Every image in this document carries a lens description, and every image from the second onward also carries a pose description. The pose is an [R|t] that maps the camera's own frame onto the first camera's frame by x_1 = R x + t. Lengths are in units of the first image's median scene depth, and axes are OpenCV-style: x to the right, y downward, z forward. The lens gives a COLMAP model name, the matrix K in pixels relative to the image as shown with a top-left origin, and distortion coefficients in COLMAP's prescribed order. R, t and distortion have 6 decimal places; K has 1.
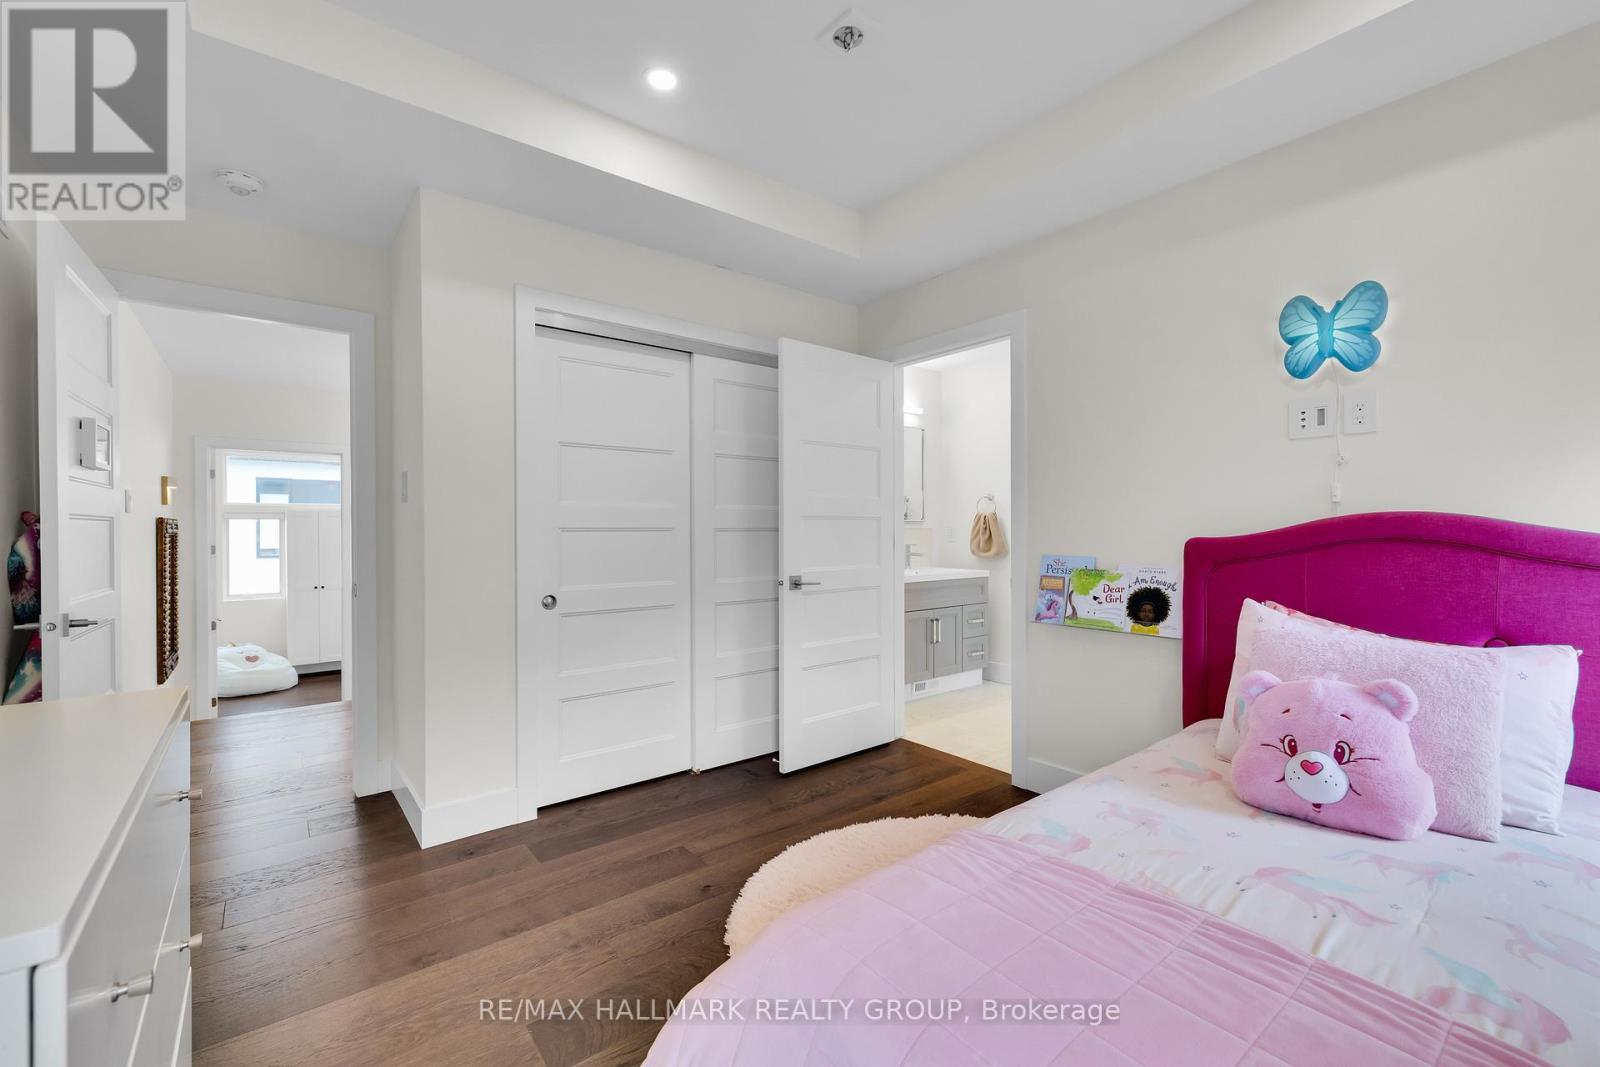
lens RADIAL K [[669.8, 0, 792.2], [0, 669.8, 531.0], [0, 0, 1]] dist [-0.000236, 0.000053]
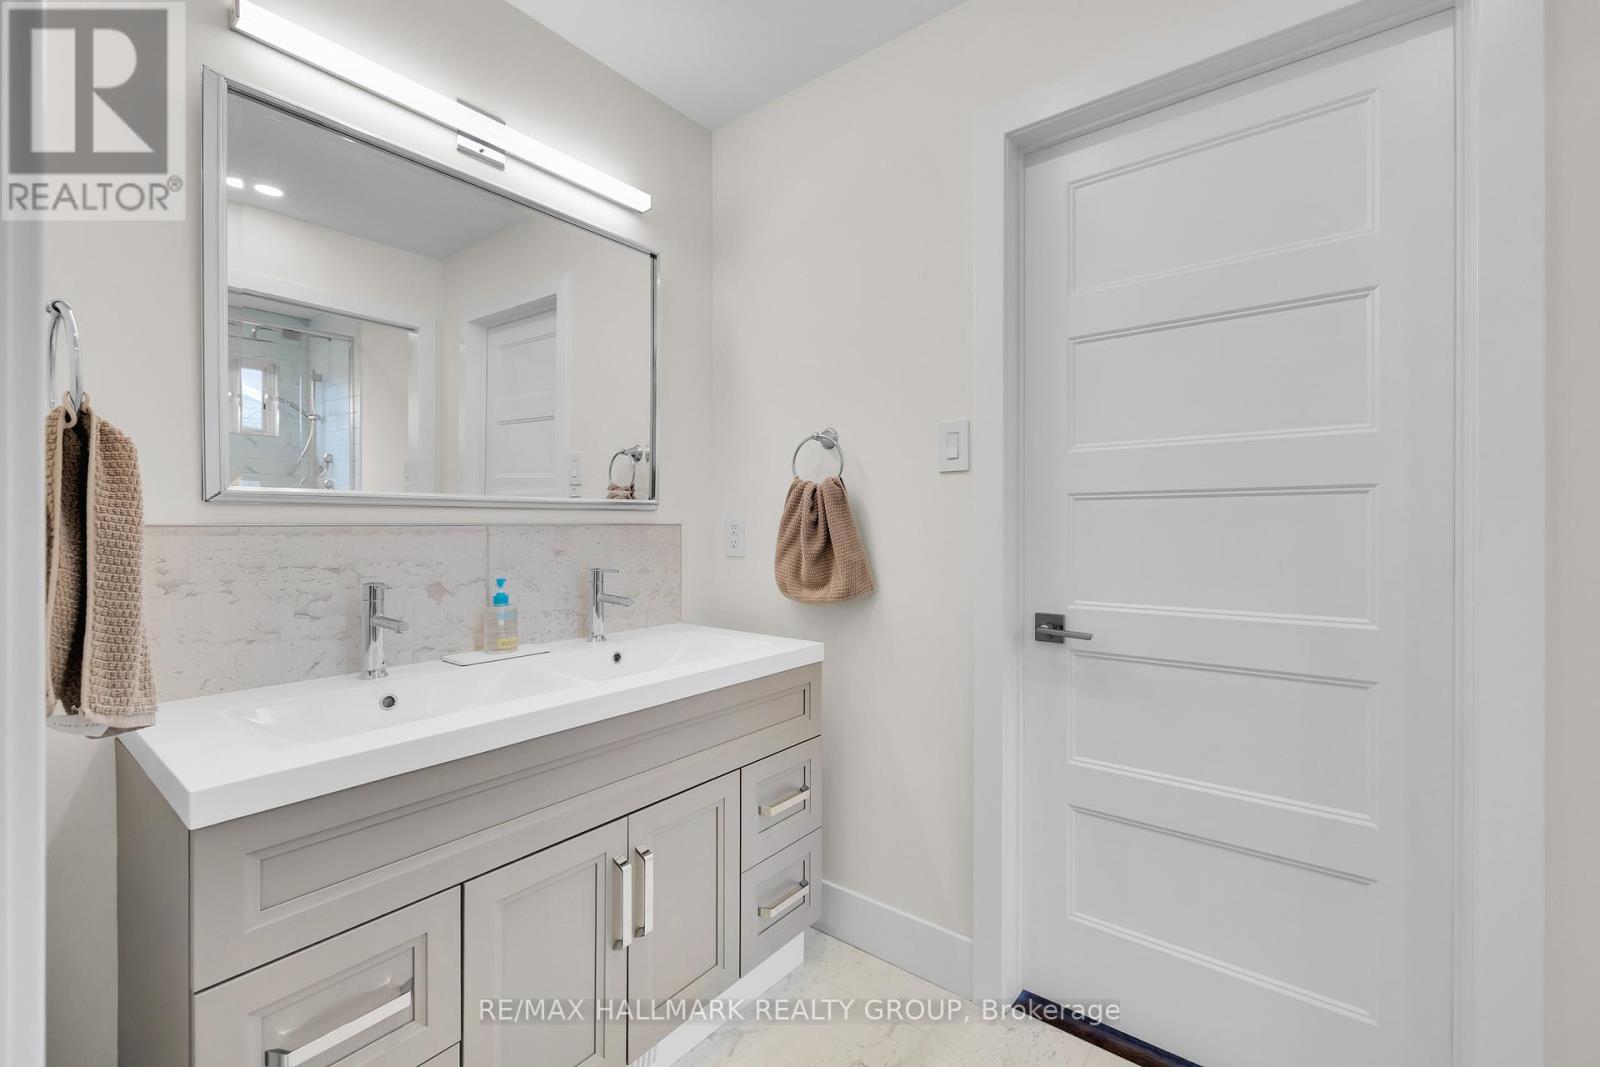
lens RADIAL K [[669.8, 0, 792.2], [0, 669.8, 531.0], [0, 0, 1]] dist [-0.000236, 0.000053]
pose [[0.974352, -0.000420, 0.225029, 0.103392], [-0.001433, 0.999966, 0.008071, -0.001305], [-0.225024, -0.008186, 0.974319, 0.344878]]
